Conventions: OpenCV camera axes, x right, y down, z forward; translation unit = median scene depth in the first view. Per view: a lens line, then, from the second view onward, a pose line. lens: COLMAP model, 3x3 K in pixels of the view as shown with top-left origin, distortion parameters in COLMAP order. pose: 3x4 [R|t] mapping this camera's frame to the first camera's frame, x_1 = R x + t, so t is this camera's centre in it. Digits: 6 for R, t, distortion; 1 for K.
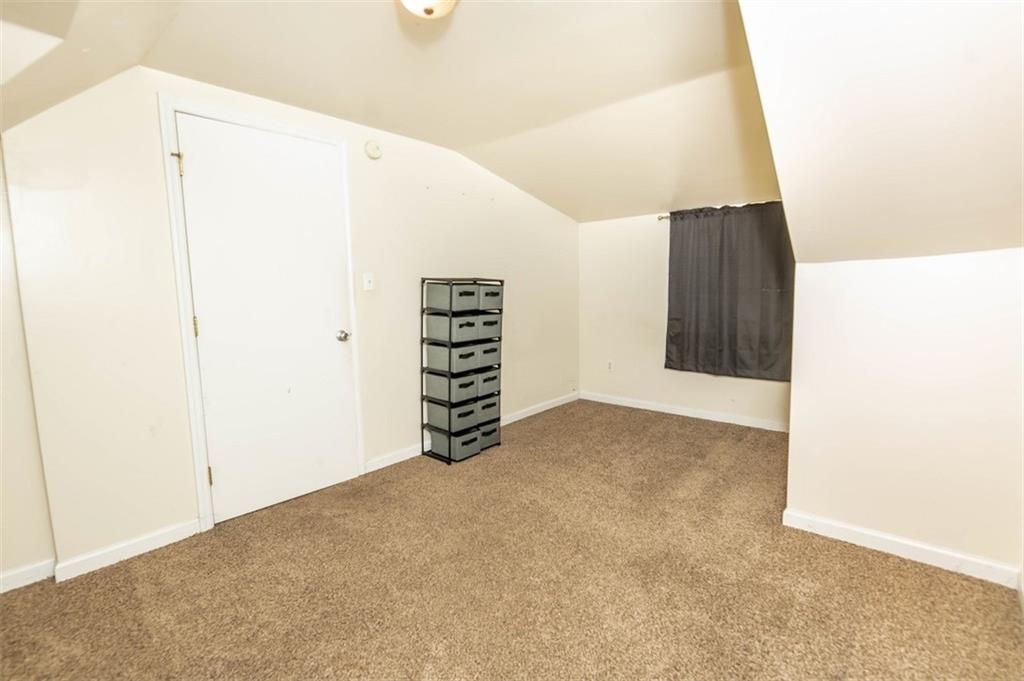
lens RADIAL K [[455.2, 0, 508.3], [0, 455.2, 342.8], [0, 0, 1]] dist [-0.001942, -0.003692]
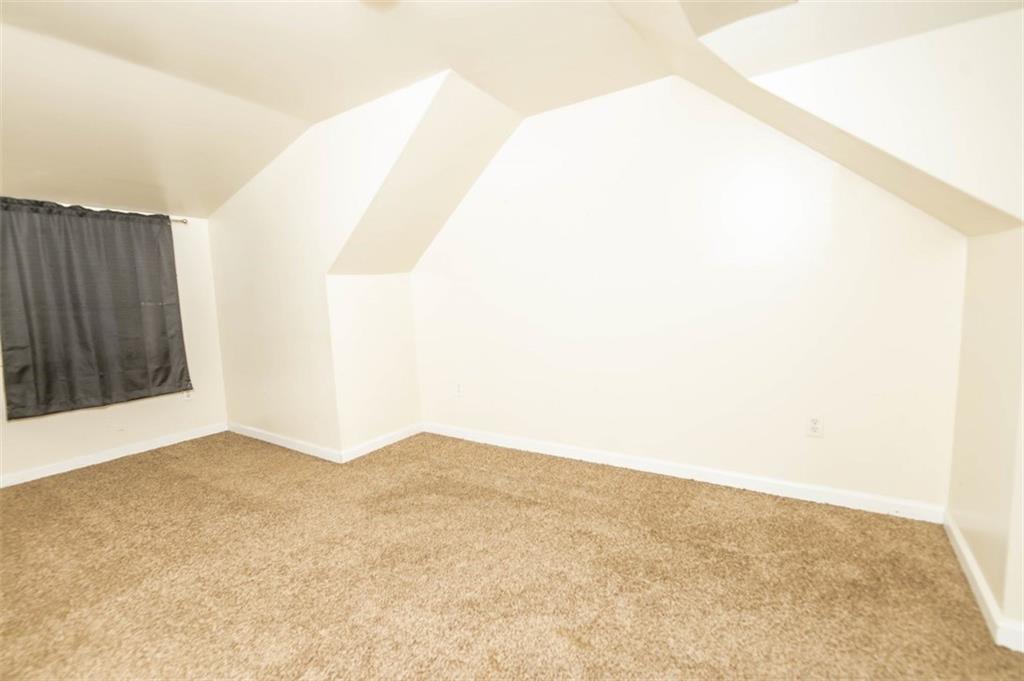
lens RADIAL K [[455.2, 0, 509.1], [0, 455.2, 338.1], [0, 0, 1]] dist [-0.001942, -0.003692]
pose [[-0.137621, -0.081949, 0.987089, -0.474597], [0.152696, 0.982903, 0.102890, -0.024649], [-0.978644, 0.164884, -0.122755, 0.357589]]
